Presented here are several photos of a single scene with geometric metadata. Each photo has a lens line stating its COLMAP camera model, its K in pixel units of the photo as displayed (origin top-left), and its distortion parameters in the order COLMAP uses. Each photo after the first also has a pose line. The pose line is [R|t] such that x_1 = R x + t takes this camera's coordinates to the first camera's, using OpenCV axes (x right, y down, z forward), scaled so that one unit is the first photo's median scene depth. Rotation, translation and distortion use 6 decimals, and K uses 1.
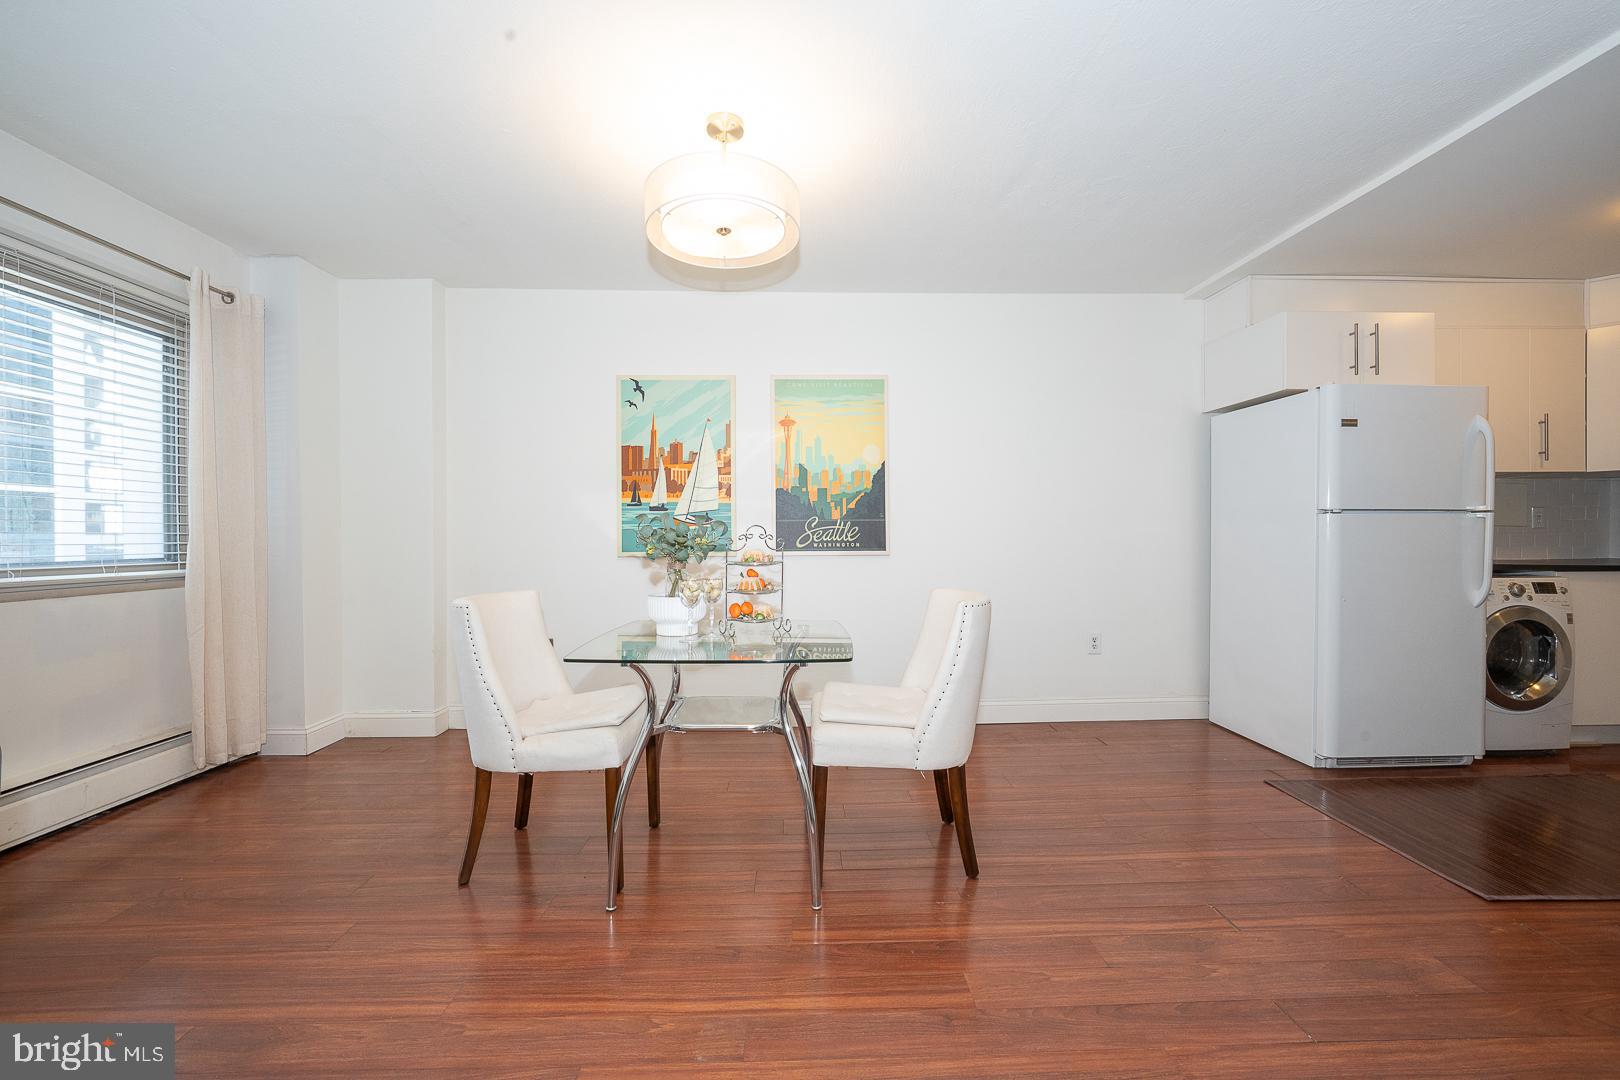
lens RADIAL K [[650.0, 0, 810.0], [0, 650.0, 540.0], [0, 0, 1]] dist [-0.000157, 0.000103]
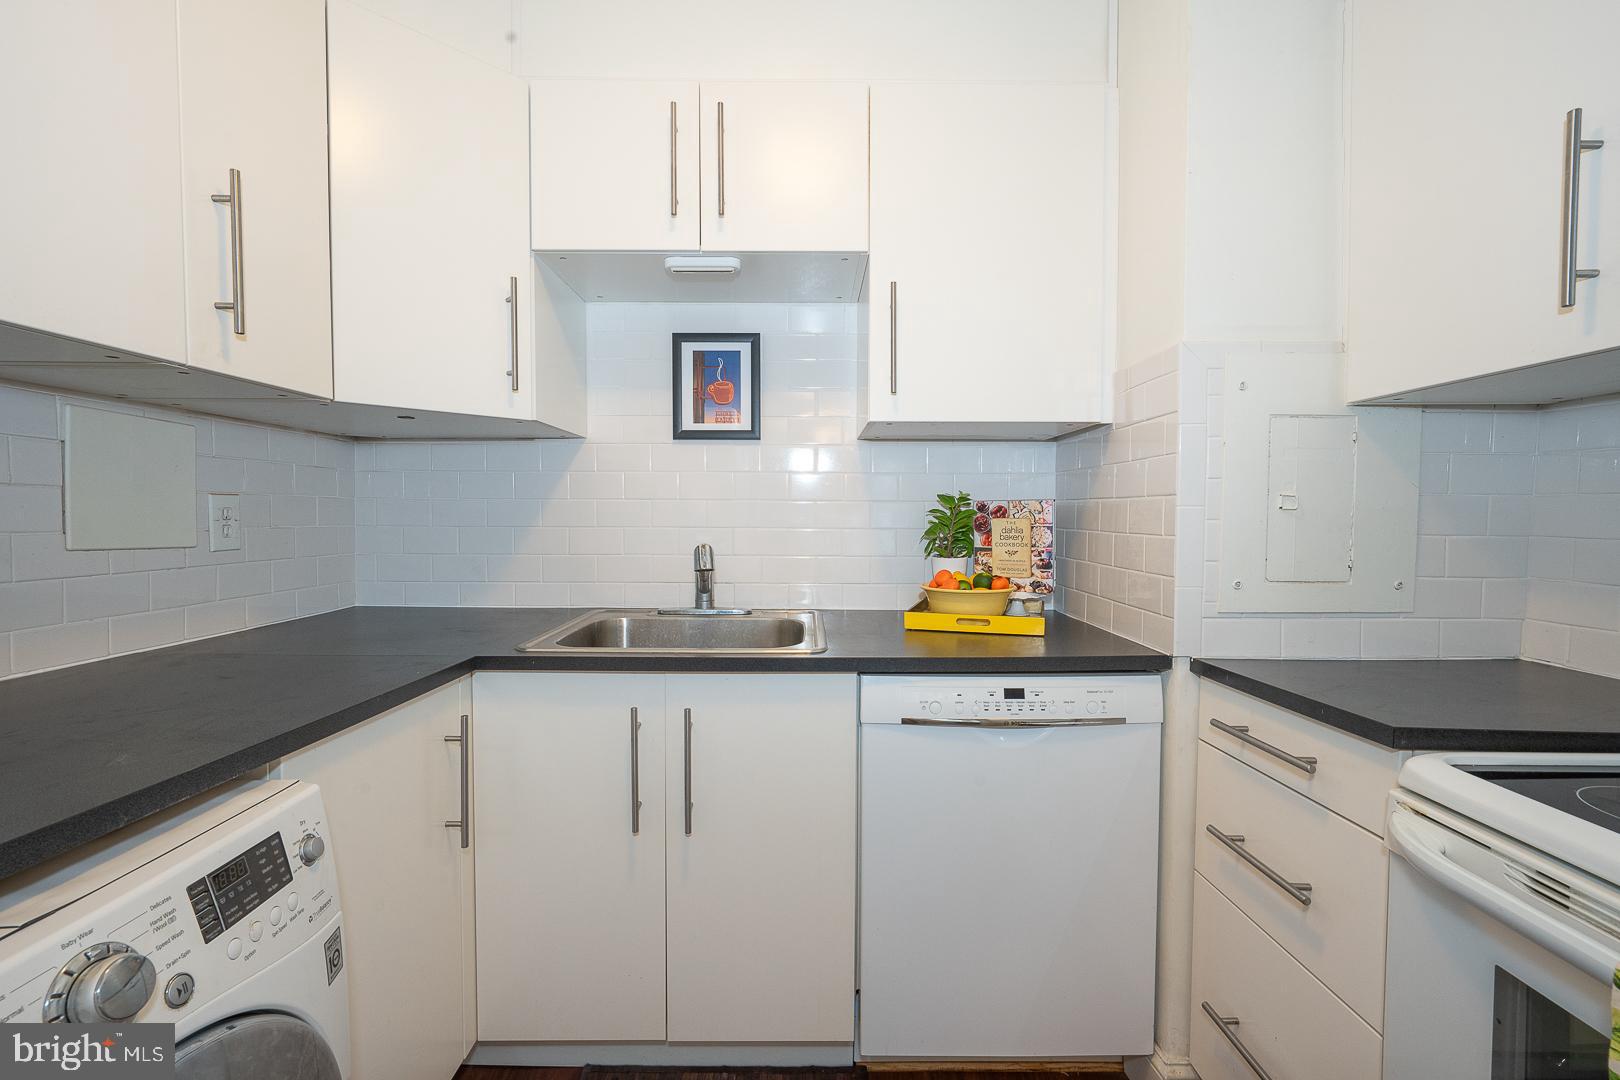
lens RADIAL K [[702.0, 0, 810.0], [0, 702.0, 540.0], [0, 0, 1]] dist [-0.001116, -0.000154]
pose [[0.034690, -0.022235, 0.999151, 0.914435], [-0.001244, 0.999751, 0.022291, -0.041805], [-0.999397, -0.002016, 0.034653, 0.811577]]
